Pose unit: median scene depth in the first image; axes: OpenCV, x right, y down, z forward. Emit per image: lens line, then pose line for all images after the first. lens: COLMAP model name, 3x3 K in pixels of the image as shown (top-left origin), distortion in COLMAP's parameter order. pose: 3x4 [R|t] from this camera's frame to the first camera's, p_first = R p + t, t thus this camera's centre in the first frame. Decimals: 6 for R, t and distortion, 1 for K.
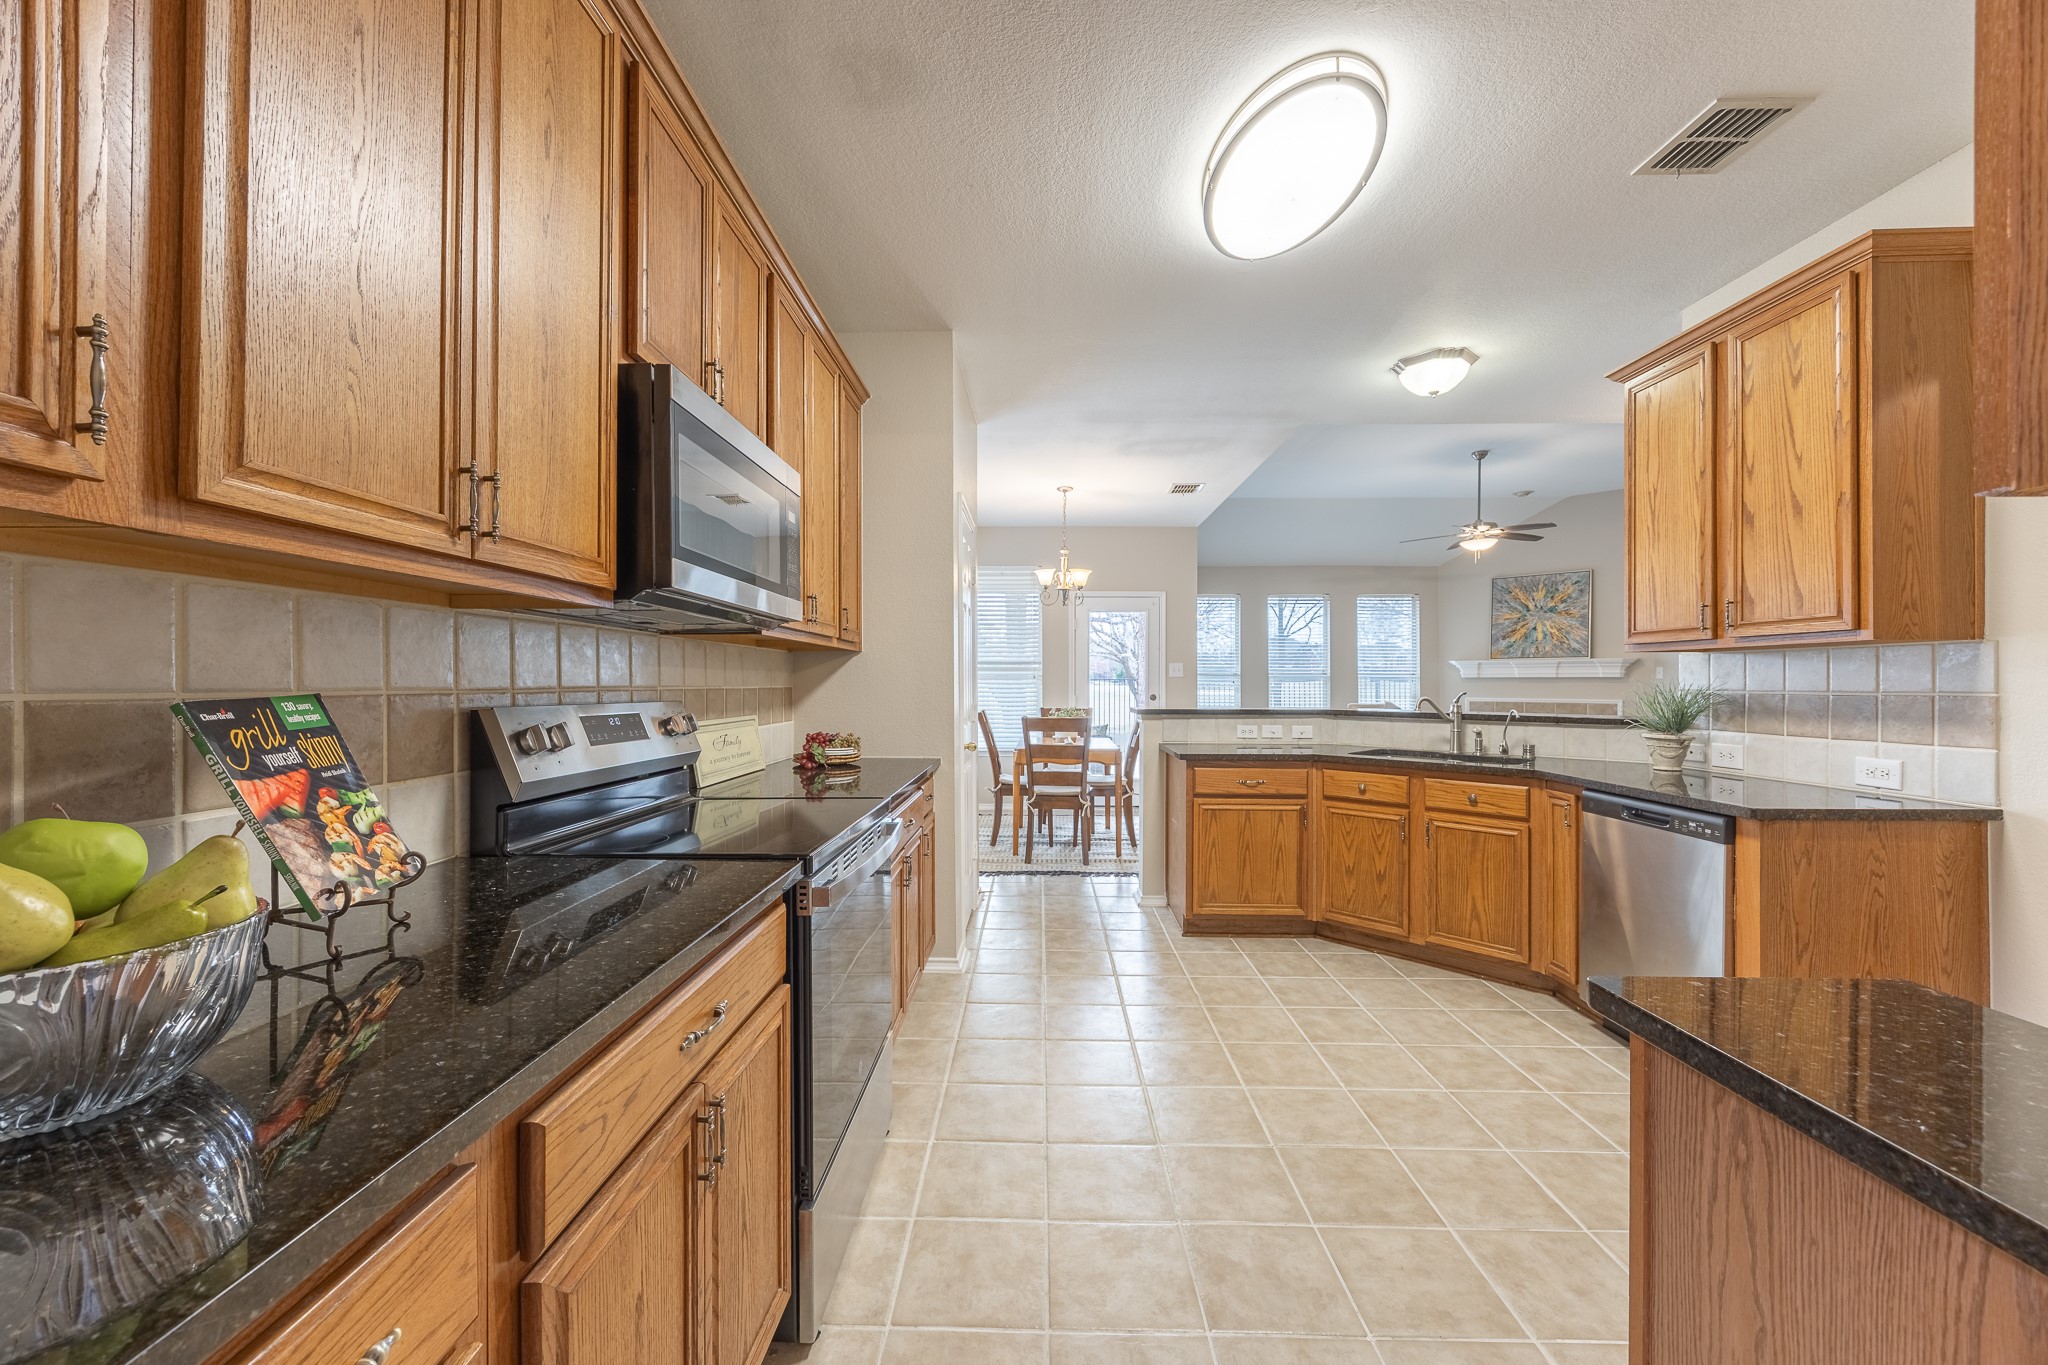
lens RADIAL K [[782.8, 0, 1018.7], [0, 782.8, 683.8], [0, 0, 1]] dist [-0.003875, 0.000496]
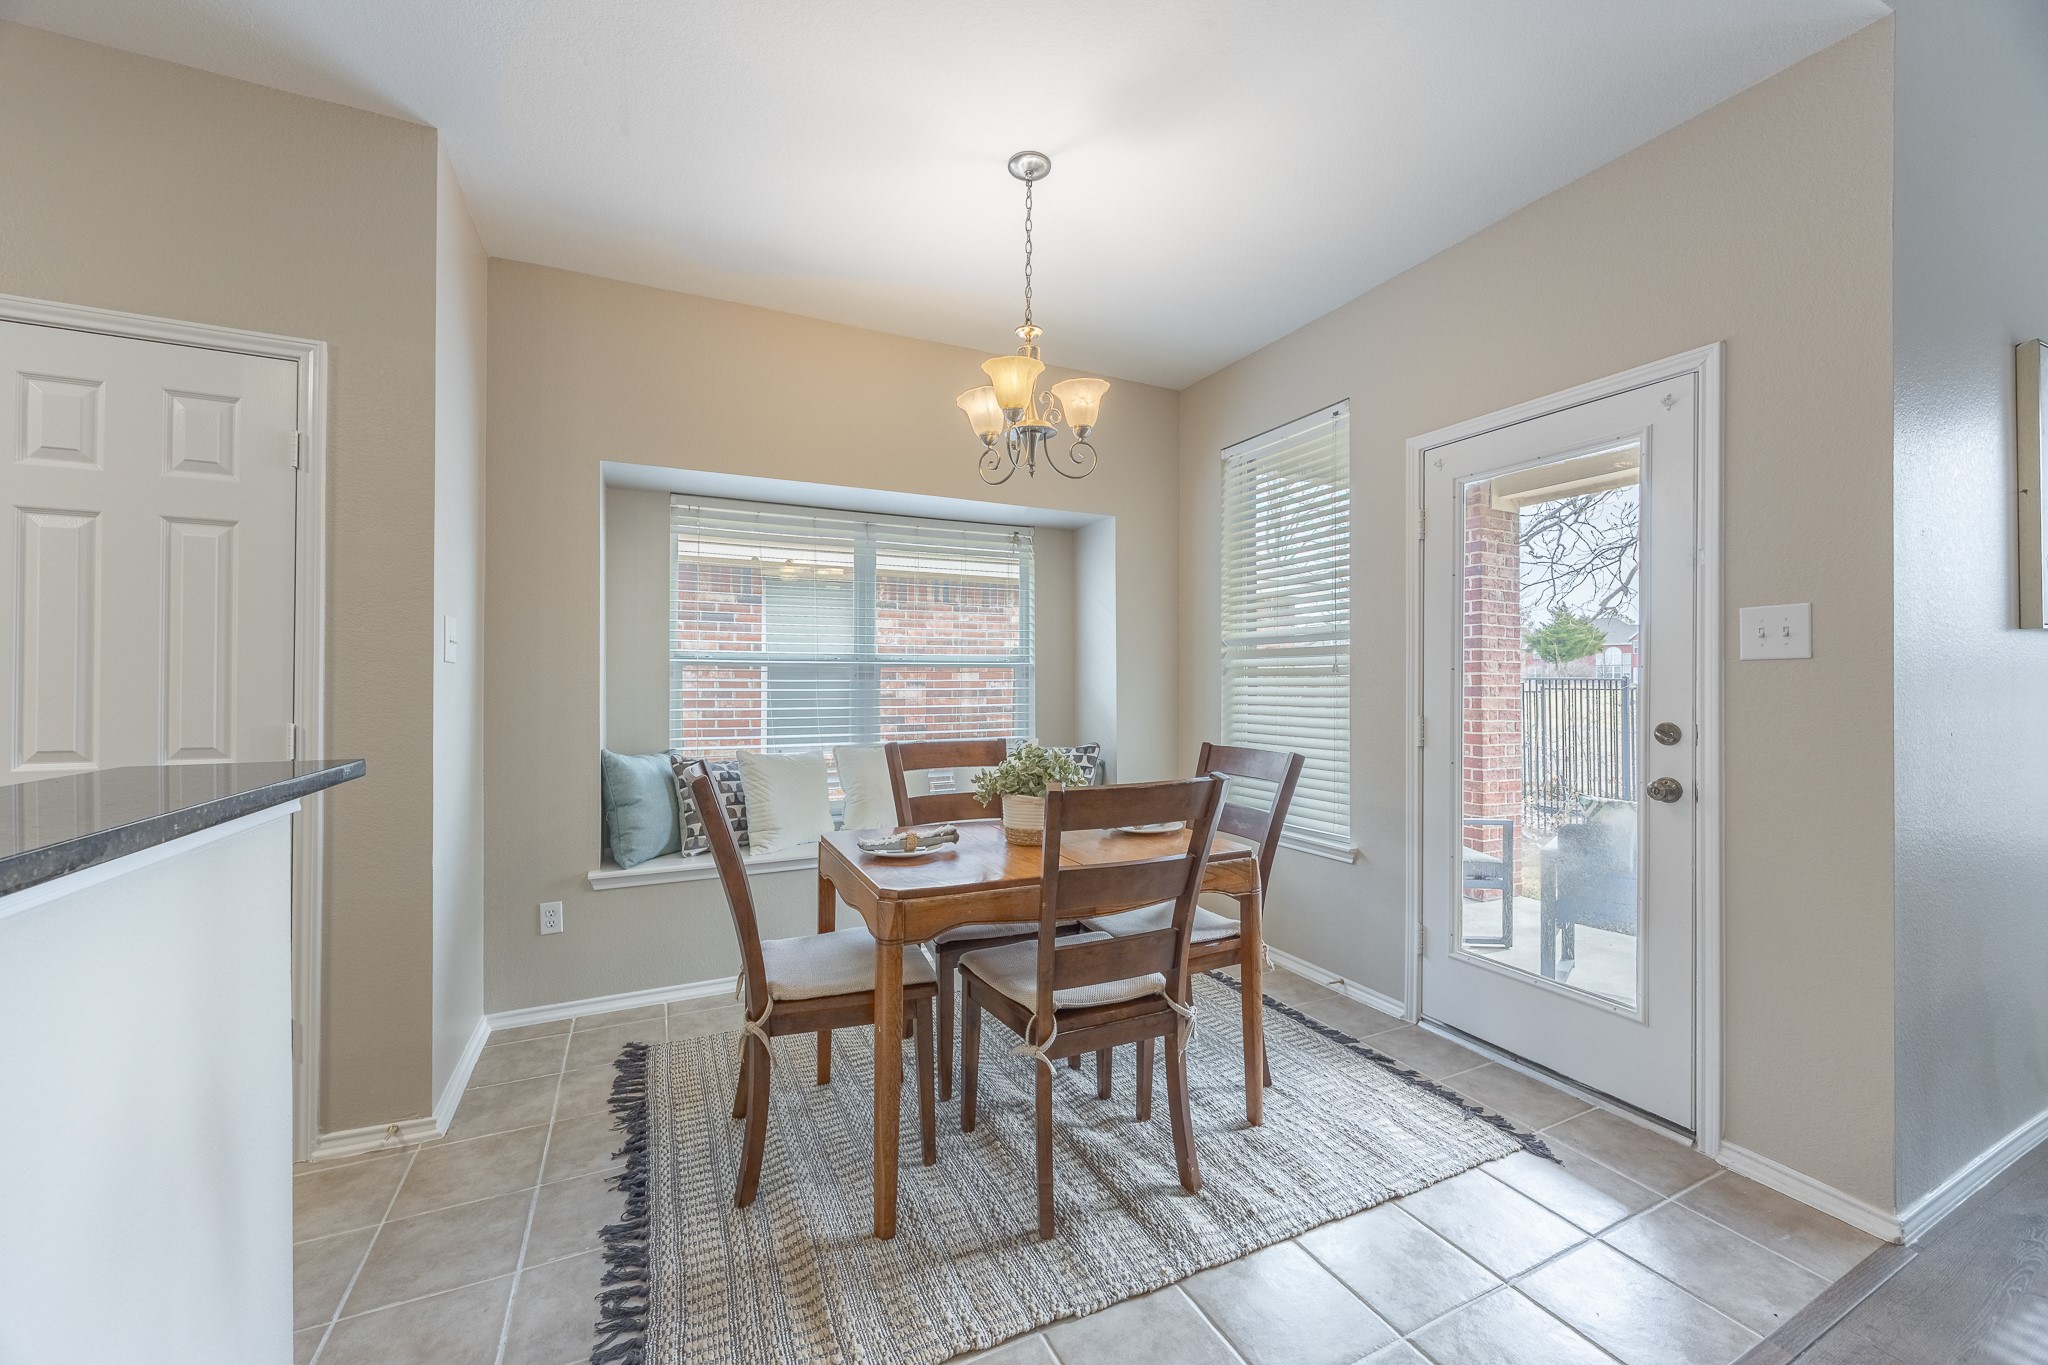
lens RADIAL K [[782.8, 0, 1026.9], [0, 782.8, 679.0], [0, 0, 1]] dist [-0.003875, 0.000496]
pose [[0.459221, -0.004094, -0.888312, 0.635957], [-0.003733, 0.999972, -0.006539, 0.001095], [0.888314, 0.006319, 0.459193, 1.348760]]
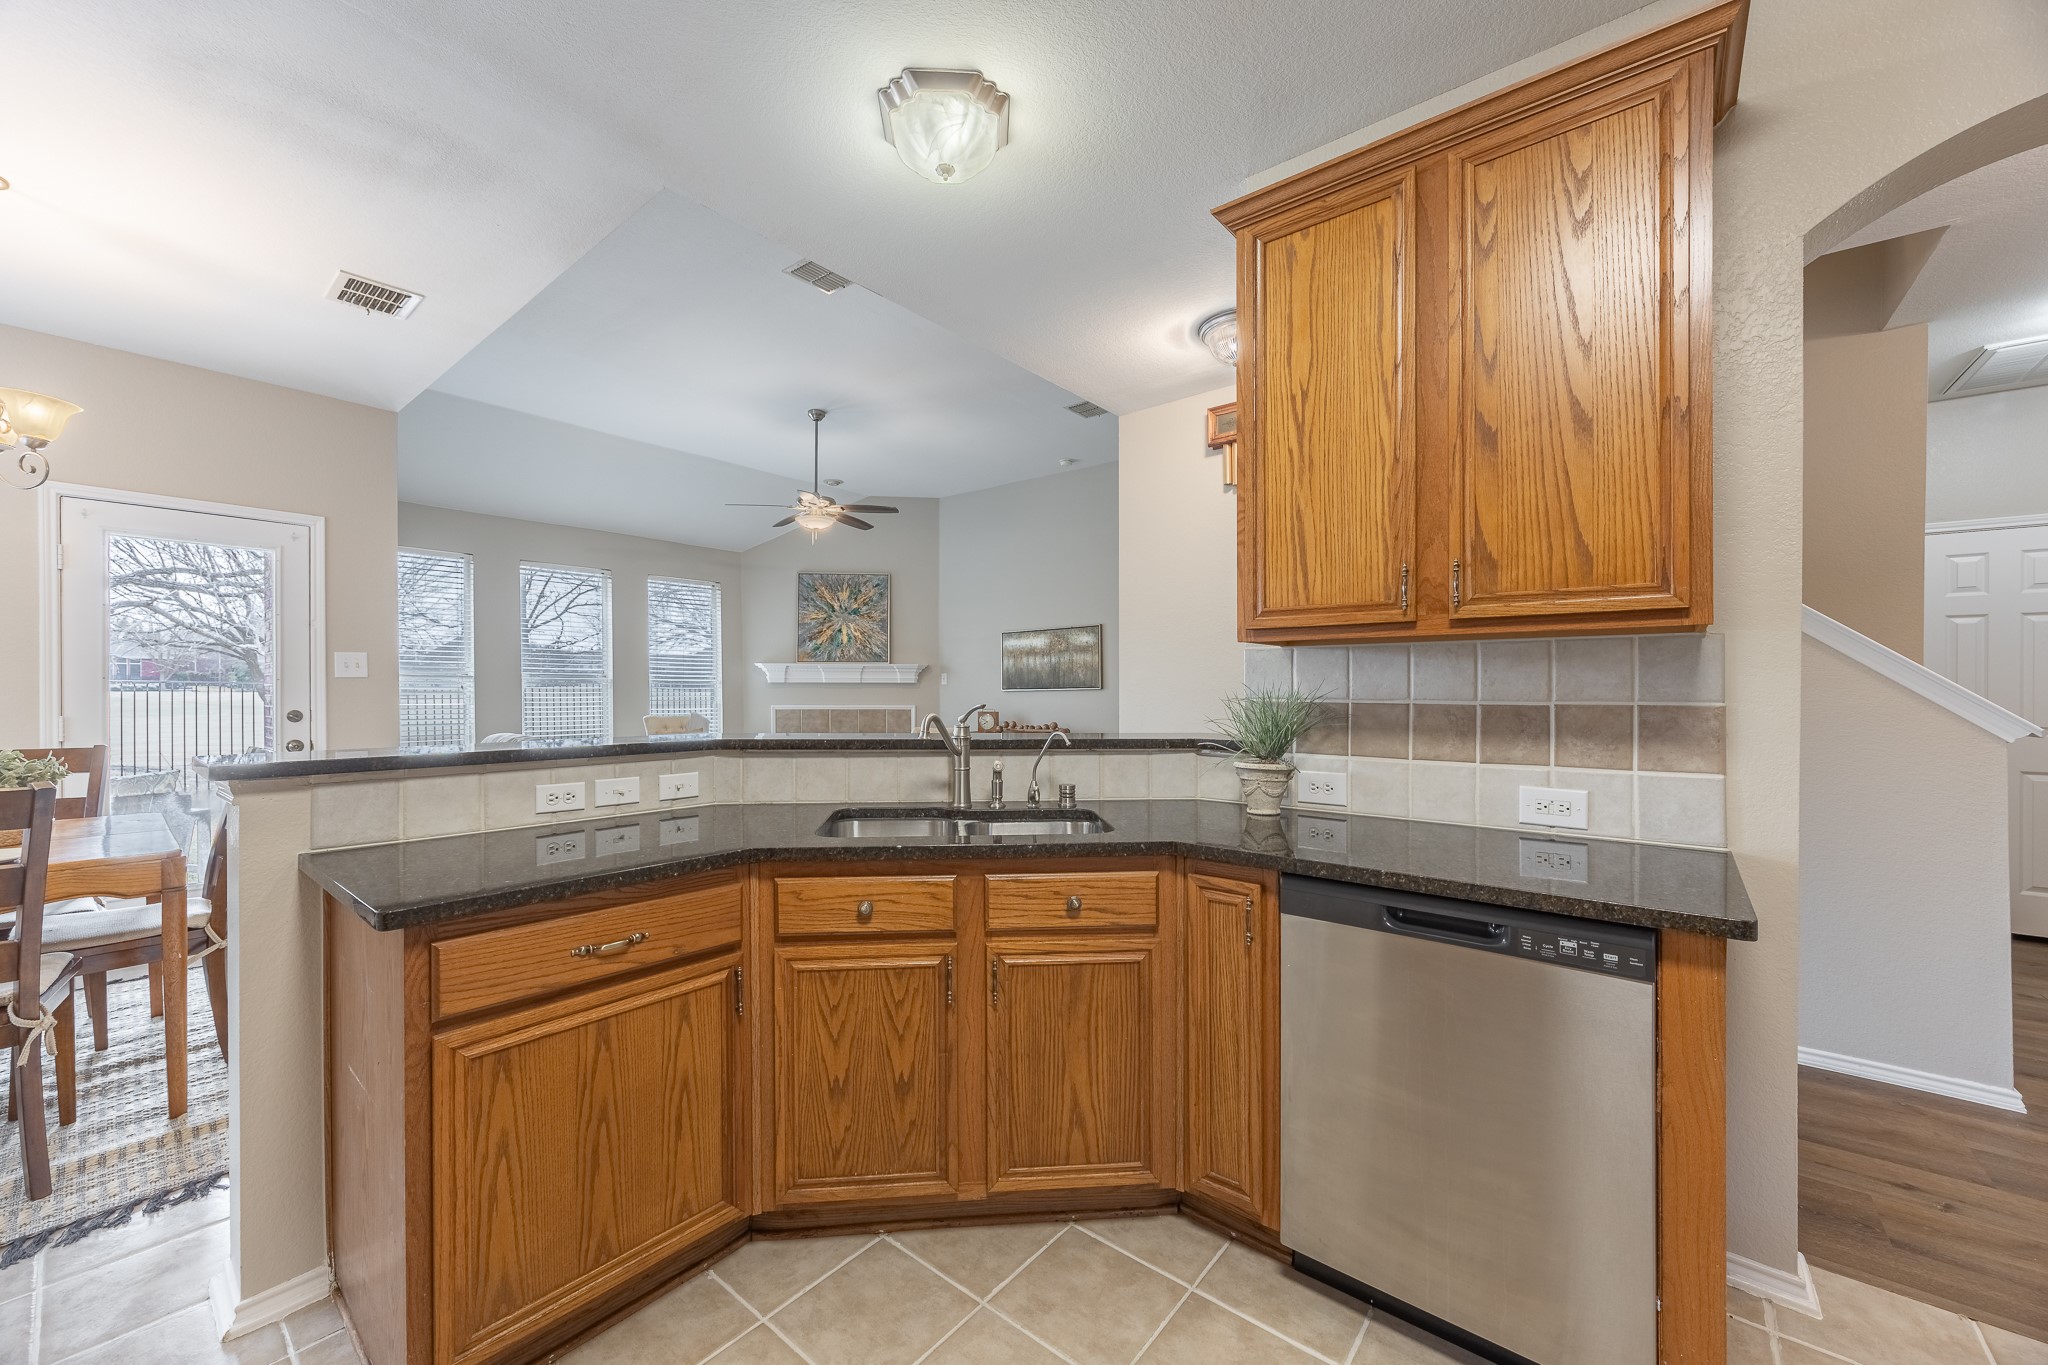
lens RADIAL K [[782.8, 0, 1016.8], [0, 782.8, 695.1], [0, 0, 1]] dist [-0.003875, 0.000496]
pose [[0.615913, -0.006328, 0.787789, 0.116639], [0.000454, 0.999970, 0.007677, -0.000528], [-0.787814, -0.004371, 0.615898, 0.604233]]
